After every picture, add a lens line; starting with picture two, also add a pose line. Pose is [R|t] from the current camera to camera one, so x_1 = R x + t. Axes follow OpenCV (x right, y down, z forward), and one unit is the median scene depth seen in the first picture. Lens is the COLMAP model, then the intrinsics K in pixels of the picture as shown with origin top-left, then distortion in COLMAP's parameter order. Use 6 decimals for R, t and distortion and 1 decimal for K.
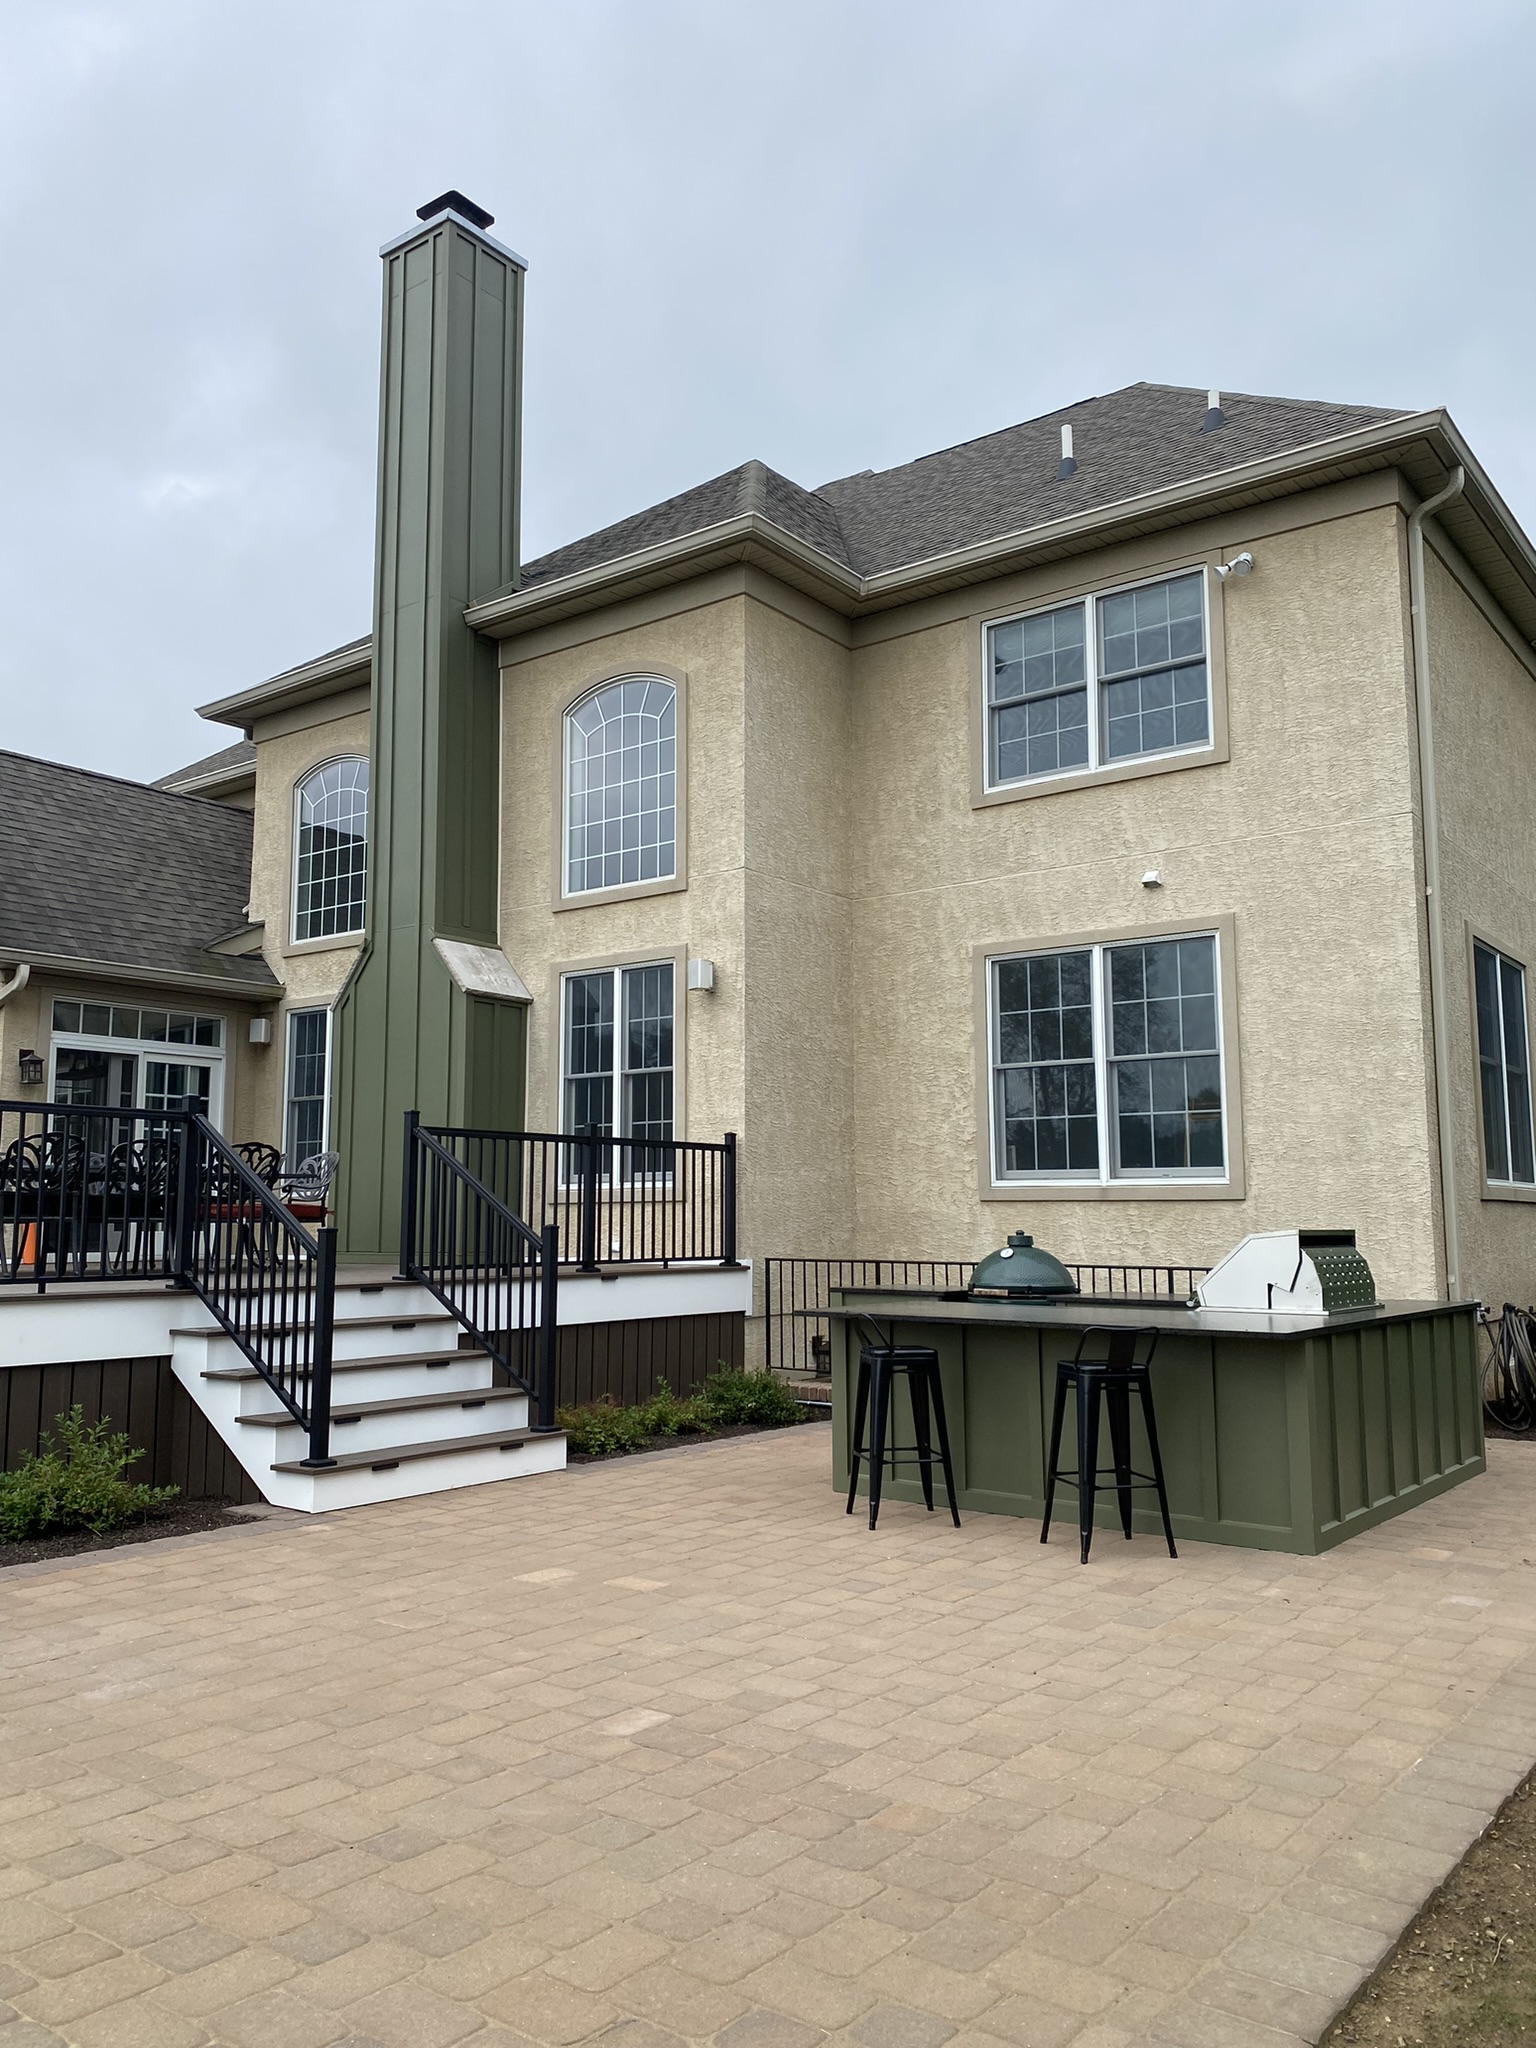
lens RADIAL K [[1539.5, 0, 812.8], [0, 1539.5, 1050.9], [0, 0, 1]] dist [0.028793, -0.033457]
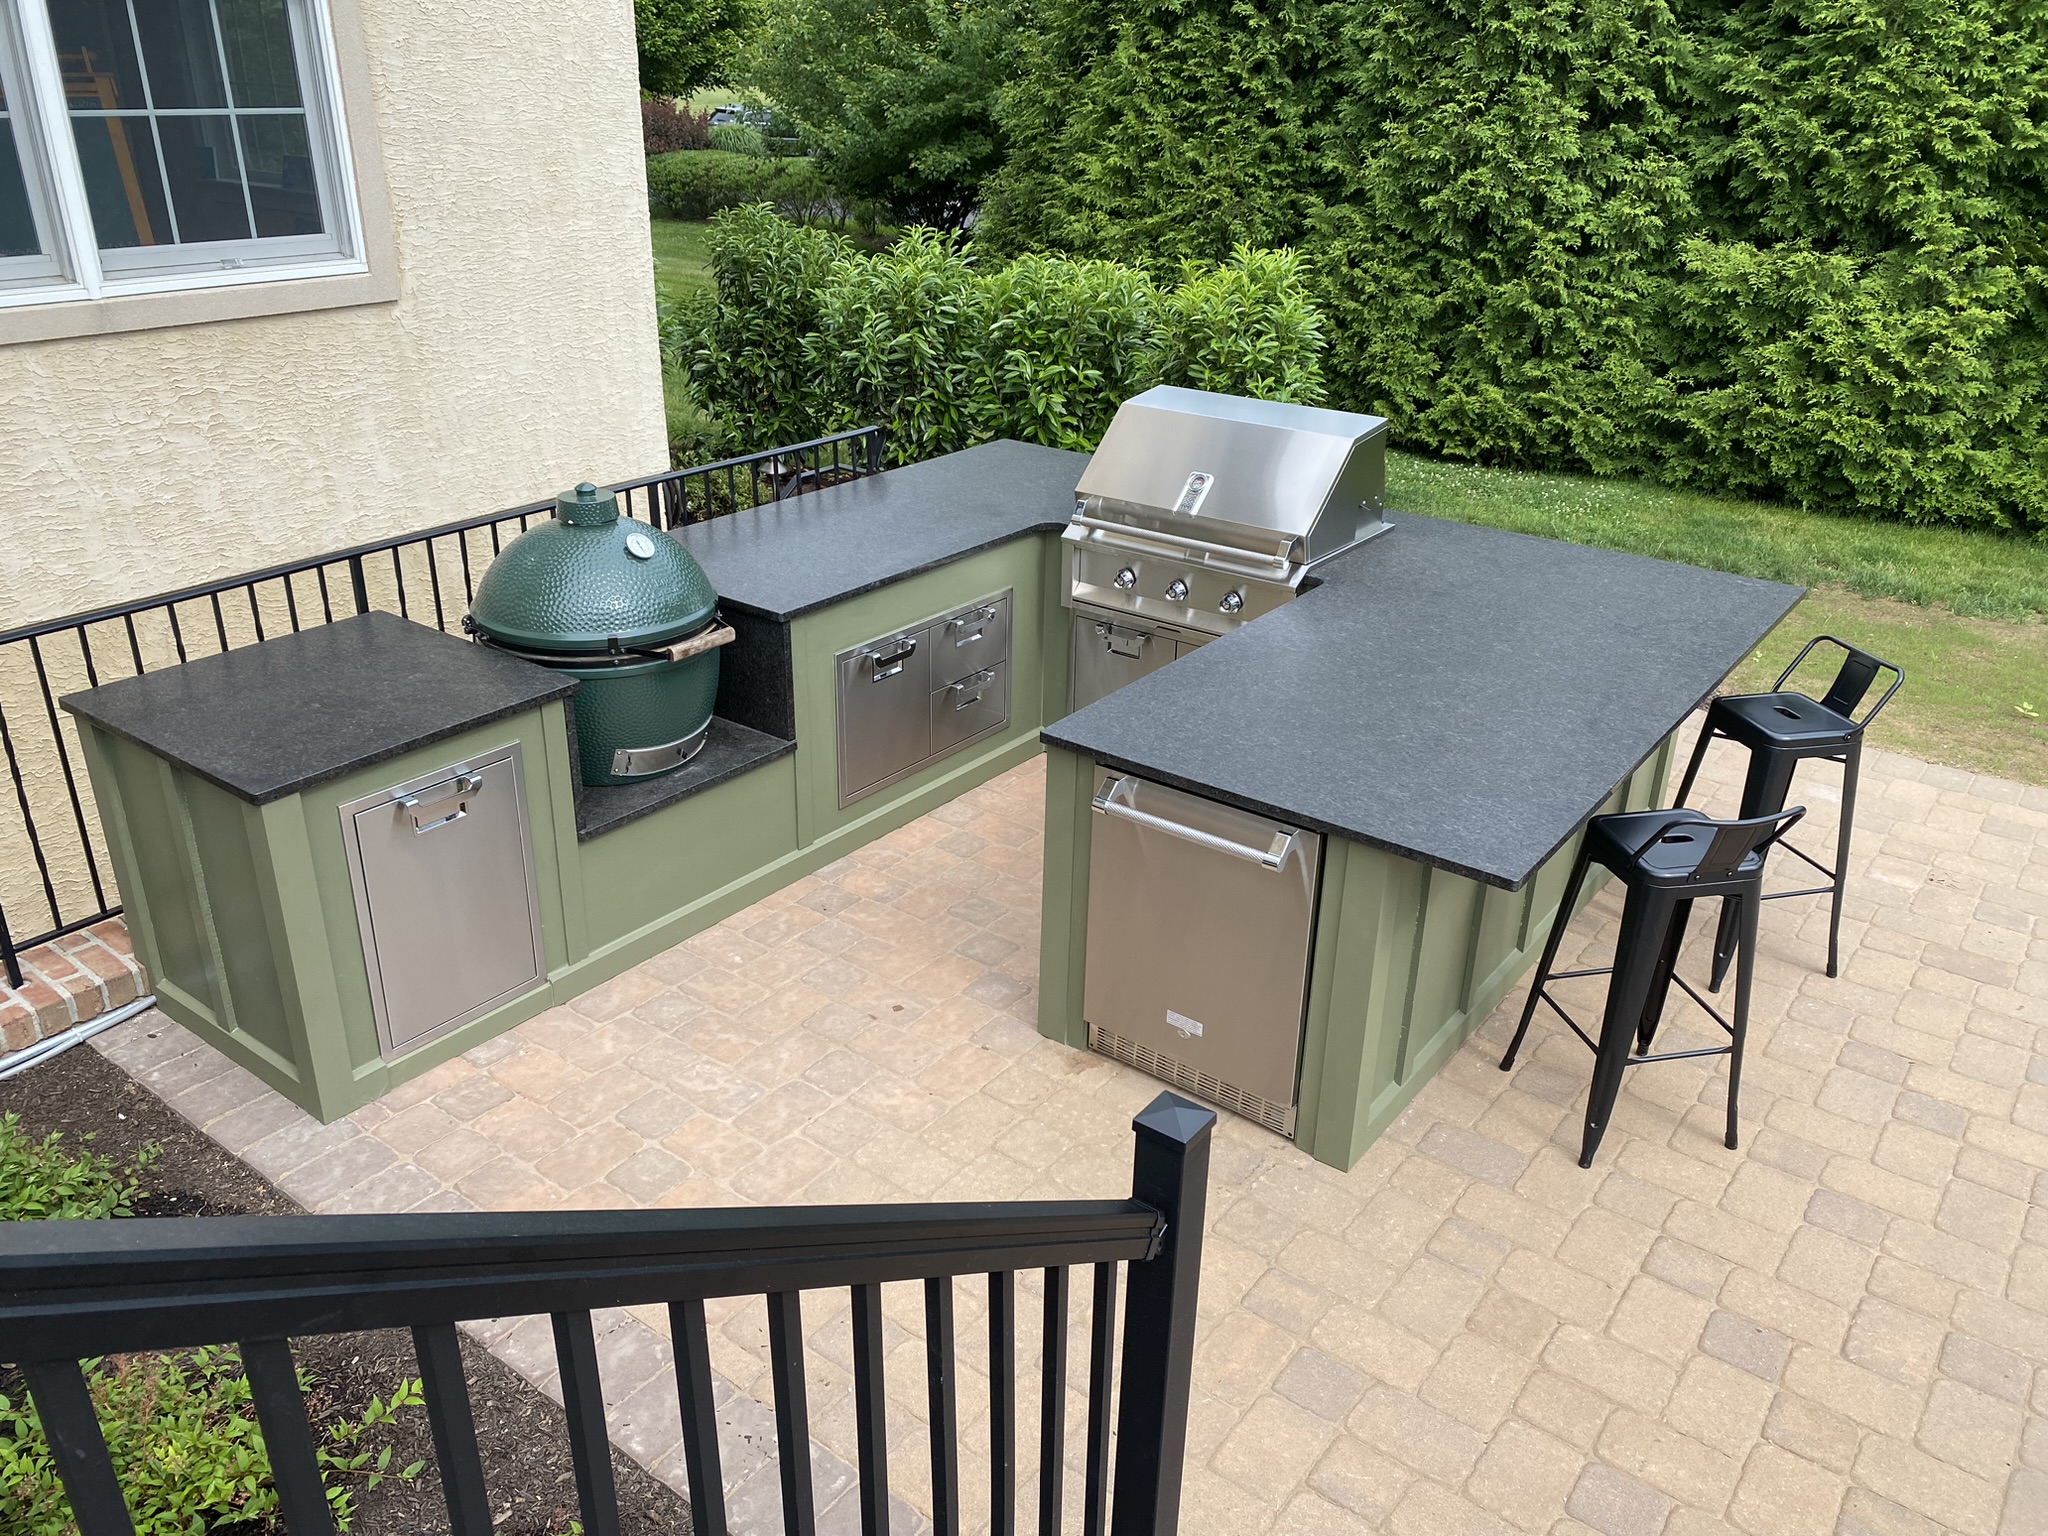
lens RADIAL K [[1560.8, 0, 1024.0], [0, 1560.8, 768.0], [0, 0, 1]] dist [-0.001838, 0.000340]
pose [[0.016655, -0.412653, 0.910736, -0.234612], [-0.129158, 0.902343, 0.411212, -0.004950], [-0.991484, -0.124477, -0.038268, 0.701492]]
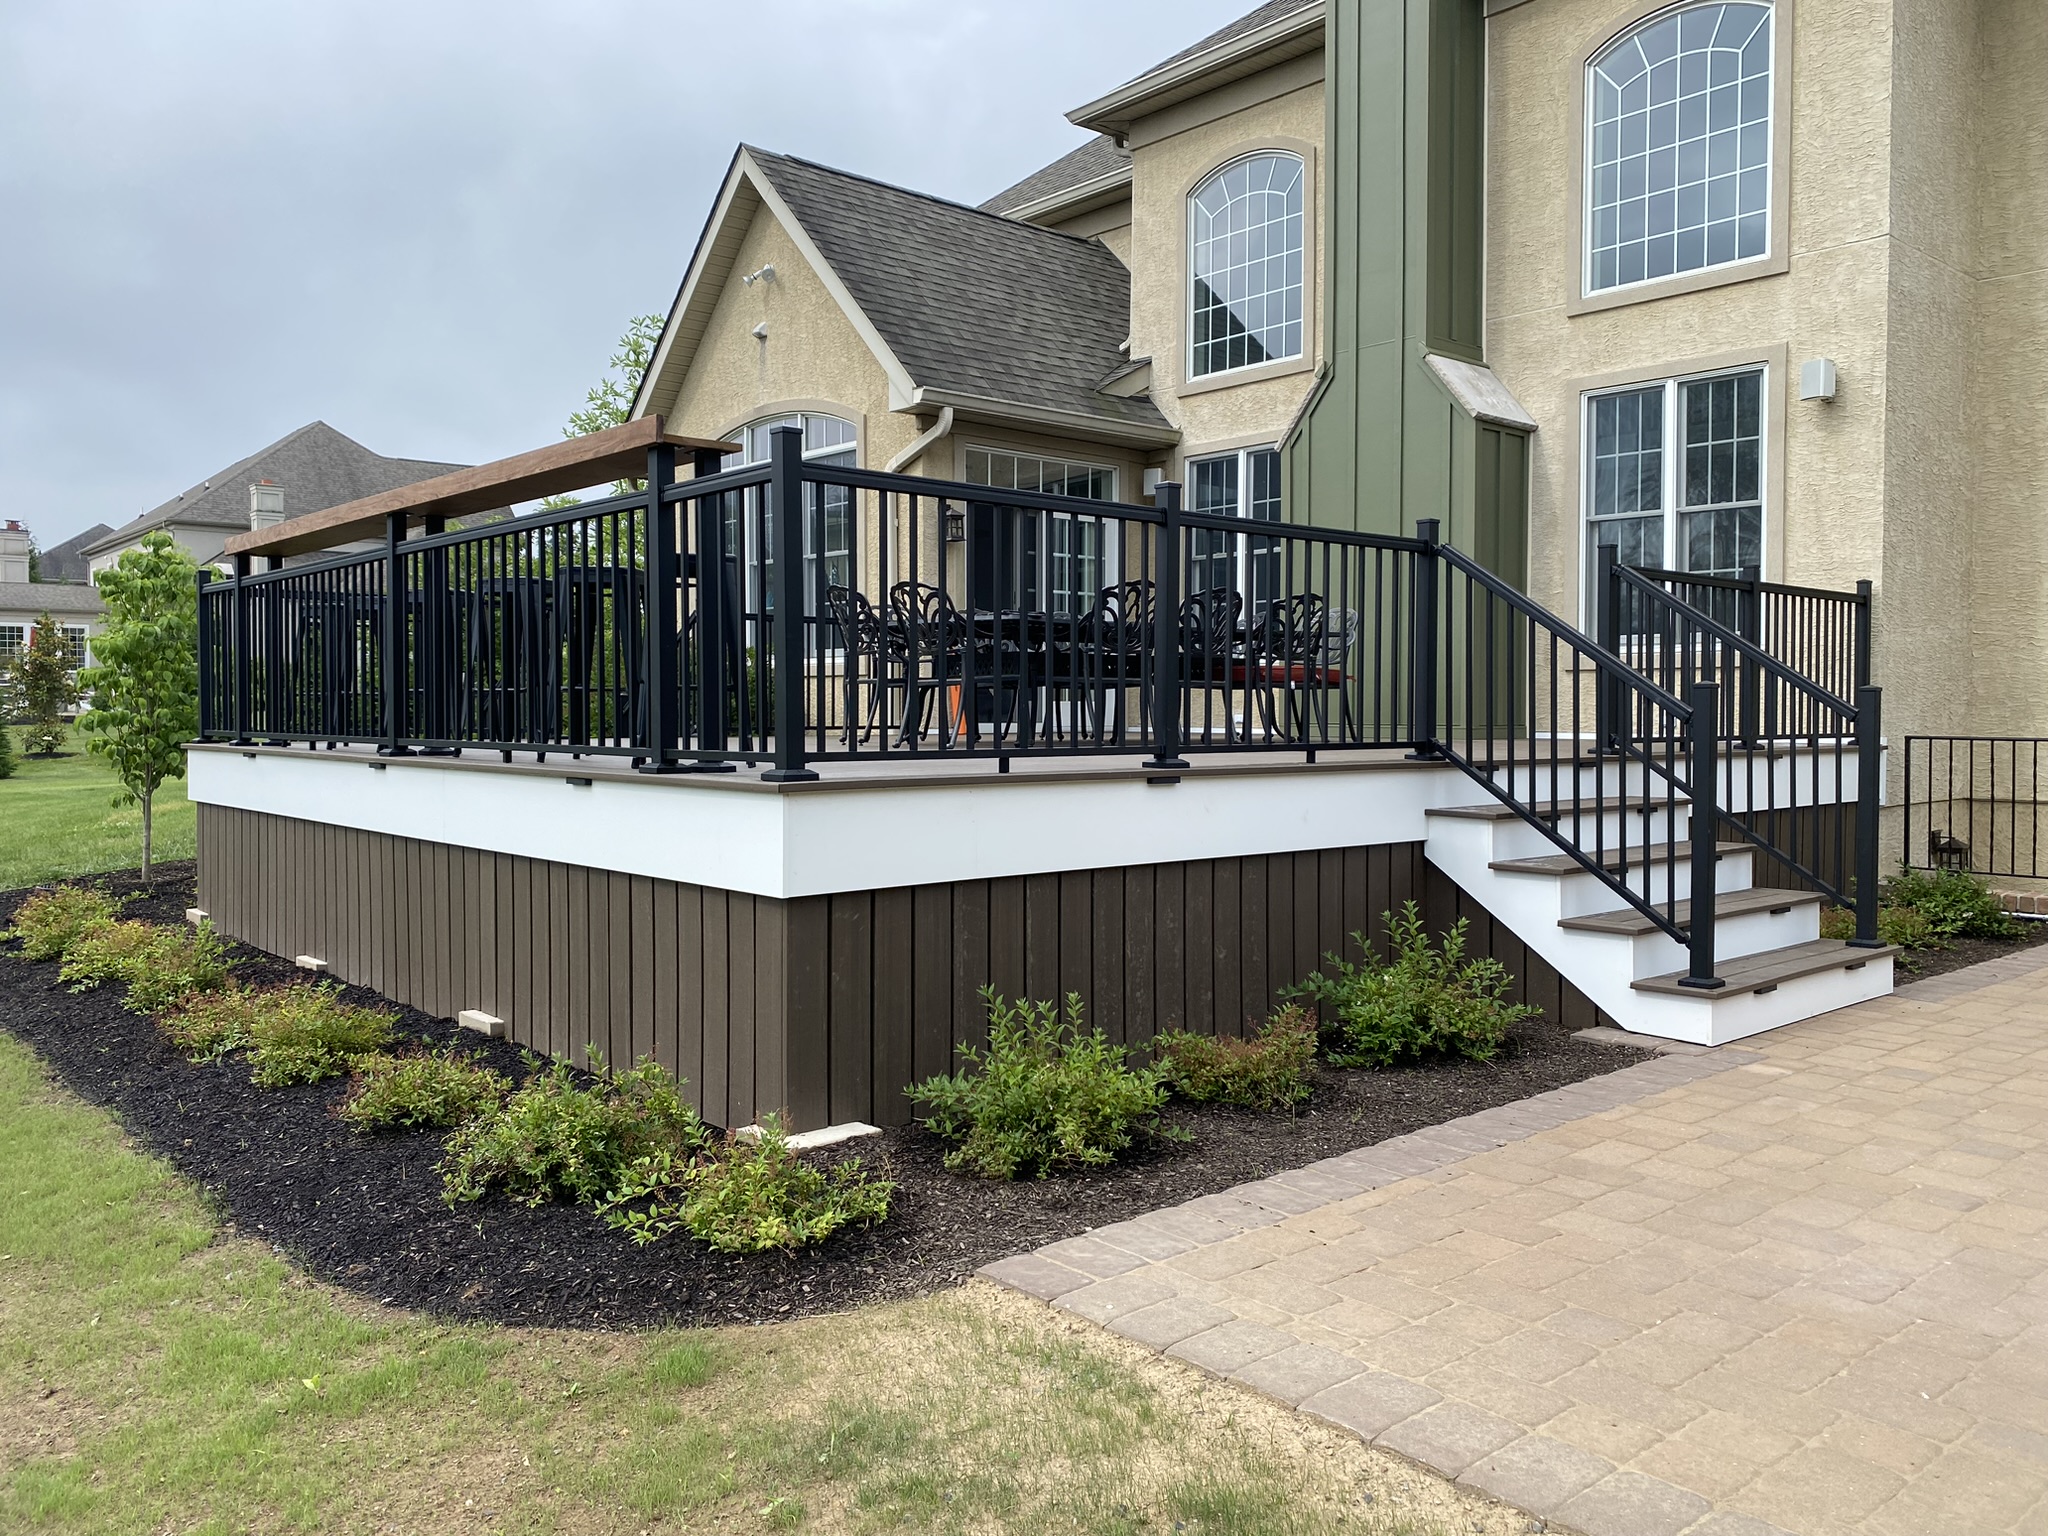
lens RADIAL K [[1539.5, 0, 1024.0], [0, 1539.5, 768.0], [0, 0, 1]] dist [0.028793, -0.033457]
pose [[0.975651, 0.015288, -0.218793, -0.286074], [0.017498, 0.988962, 0.147132, 0.022974], [0.218628, -0.147378, 0.964615, 0.112280]]
